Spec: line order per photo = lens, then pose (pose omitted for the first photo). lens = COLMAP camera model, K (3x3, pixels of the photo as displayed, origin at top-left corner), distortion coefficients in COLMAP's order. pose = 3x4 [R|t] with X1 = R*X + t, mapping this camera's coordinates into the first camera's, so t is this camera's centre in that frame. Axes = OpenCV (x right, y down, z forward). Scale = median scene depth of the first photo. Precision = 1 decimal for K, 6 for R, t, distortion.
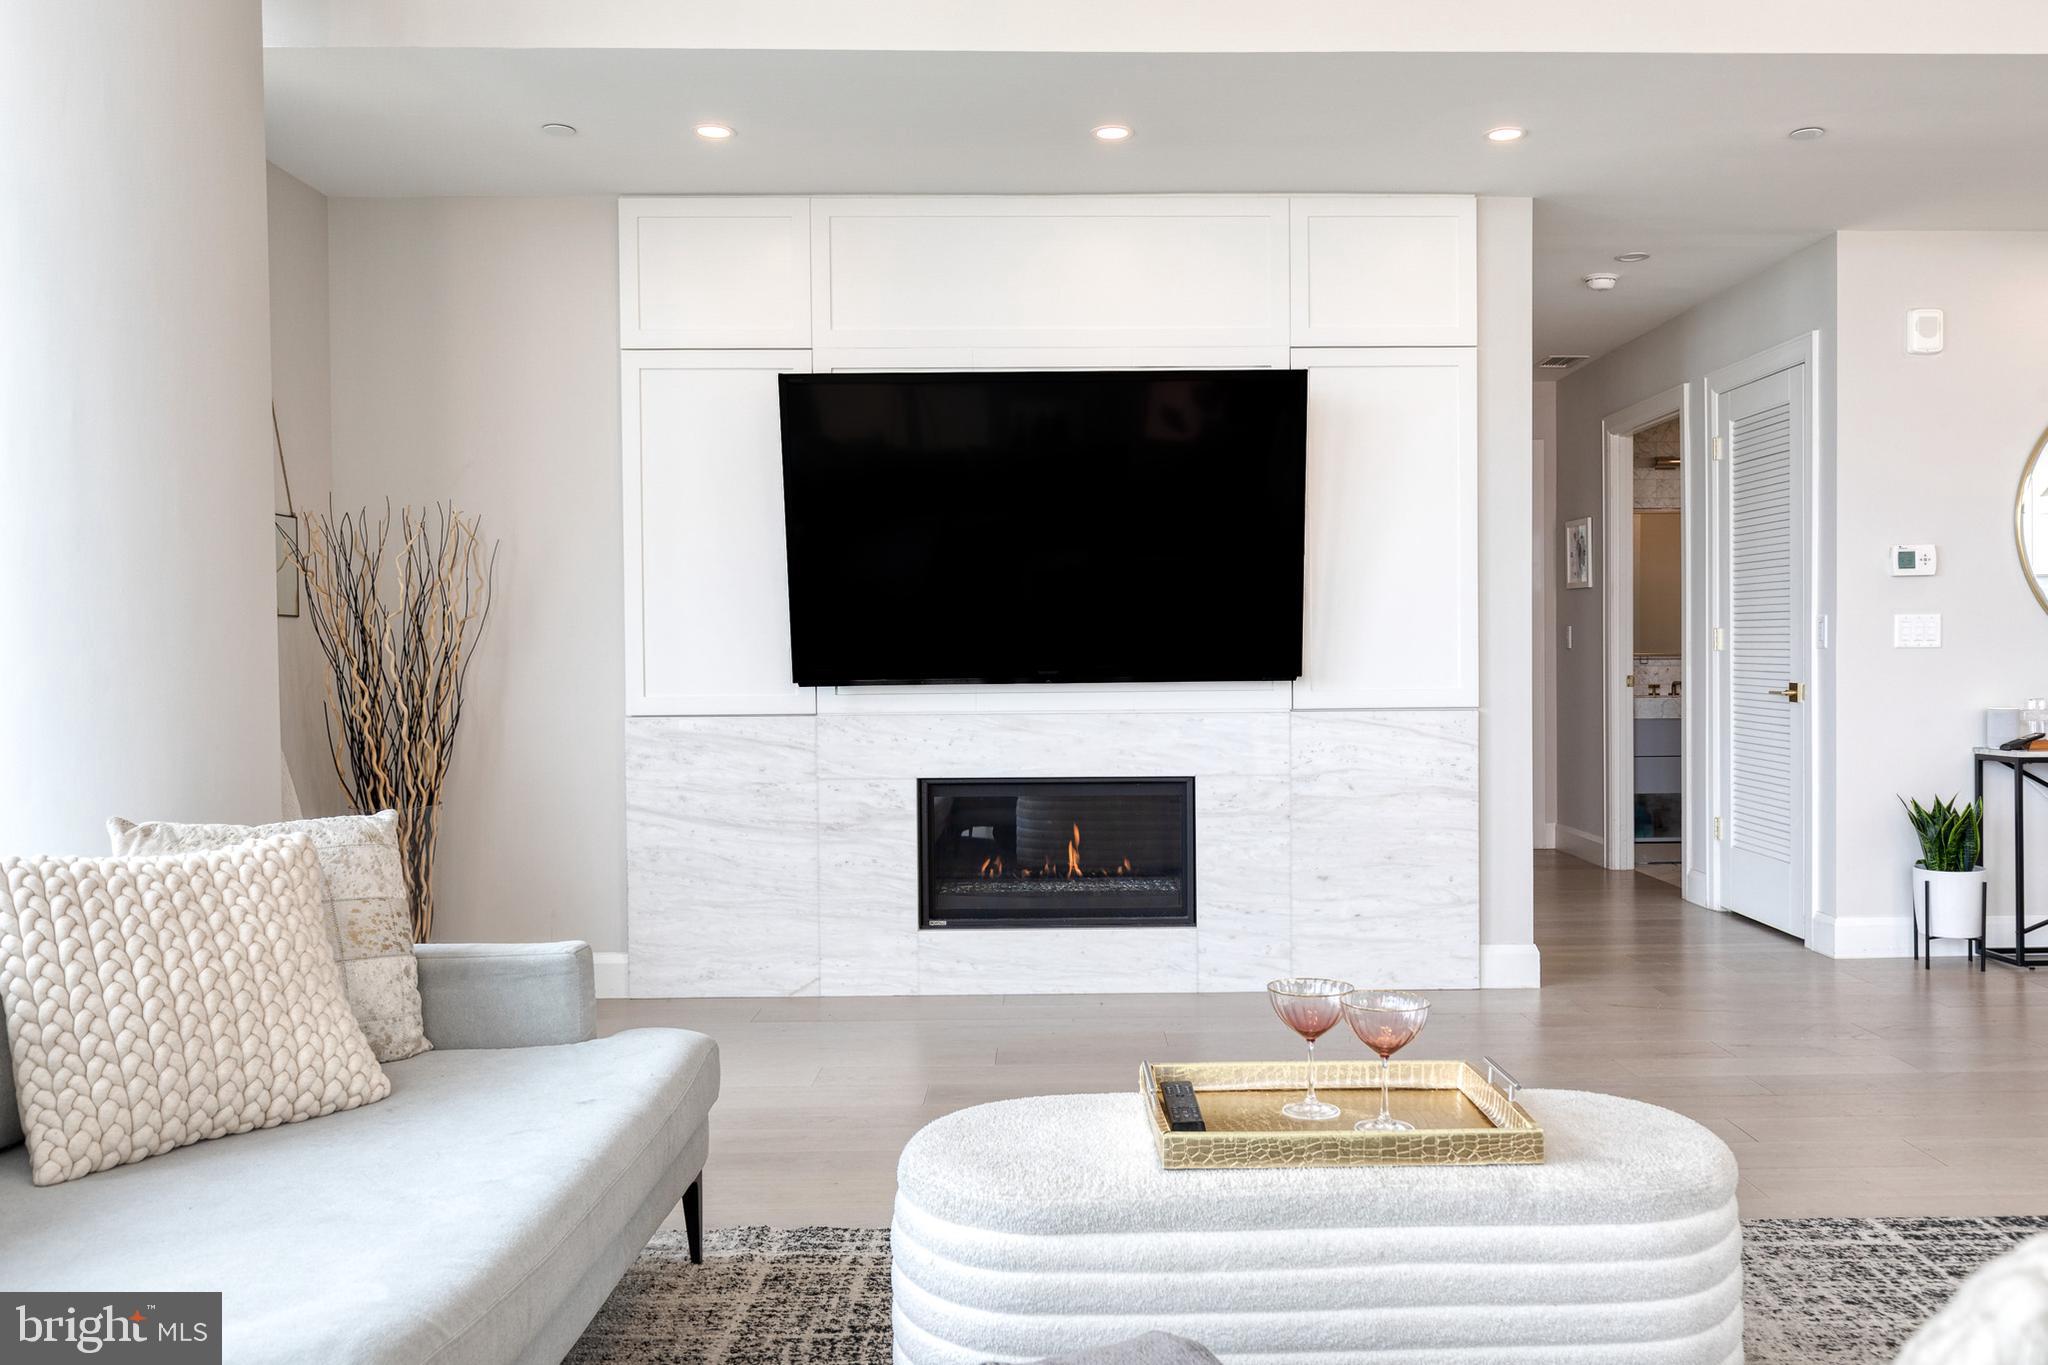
lens RADIAL K [[1637.1, 0, 1024.7], [0, 1637.1, 682.0], [0, 0, 1]] dist [-0.005141, -0.004282]
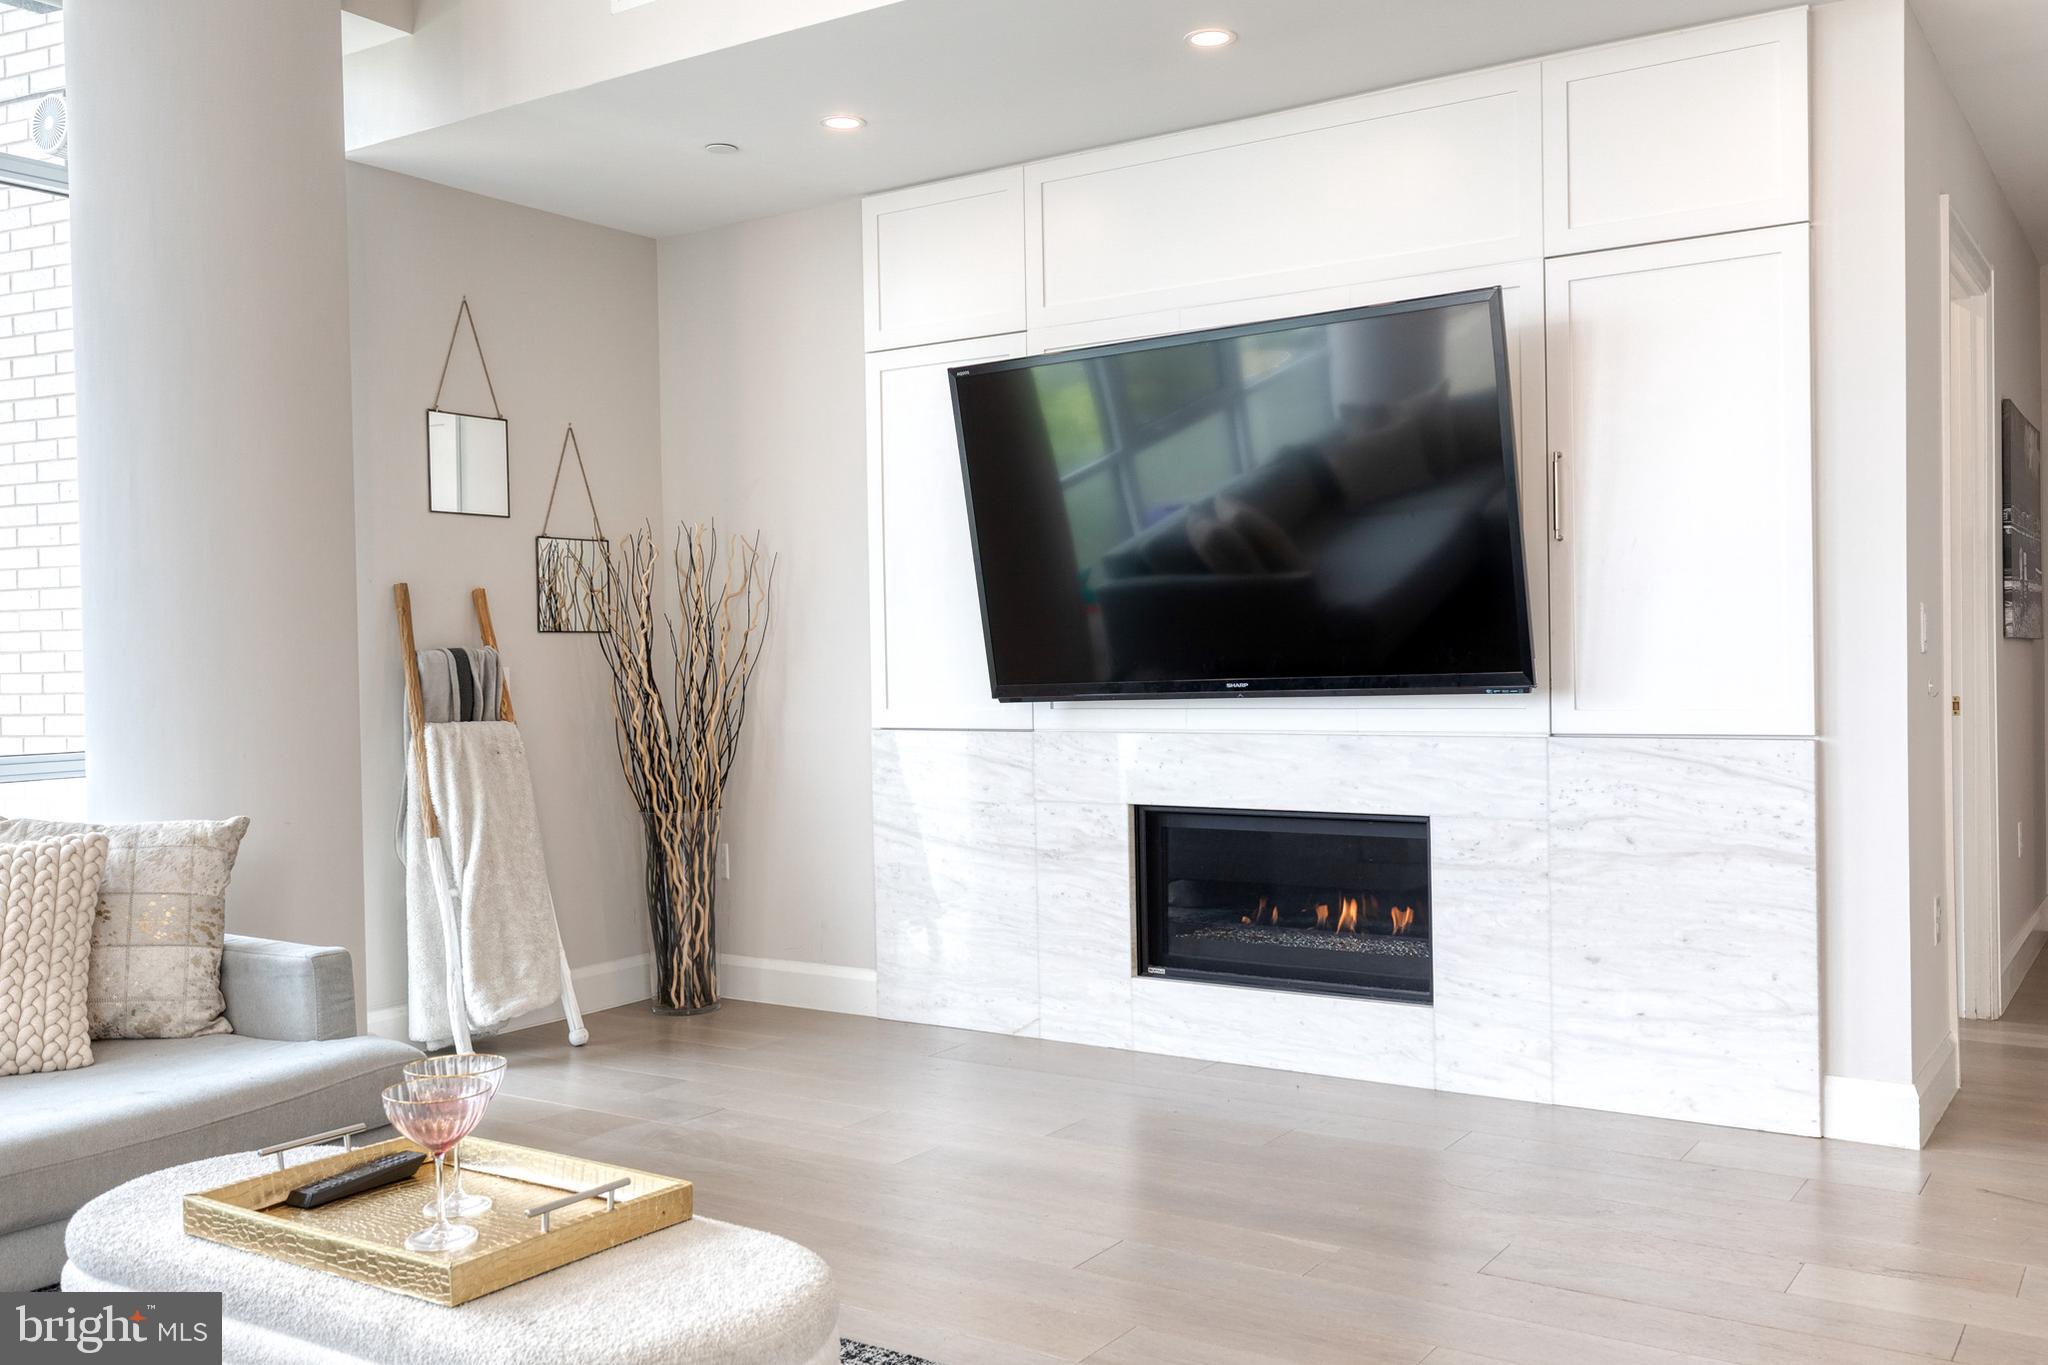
lens RADIAL K [[1800.3, 0, 1024.3], [0, 1800.3, 679.4], [0, 0, 1]] dist [0.013095, -0.015443]
pose [[0.817960, 0.001057, -0.575274, 0.445967], [0.000243, 0.999998, 0.002183, -0.010753], [0.575275, -0.001926, 0.817958, 0.172910]]
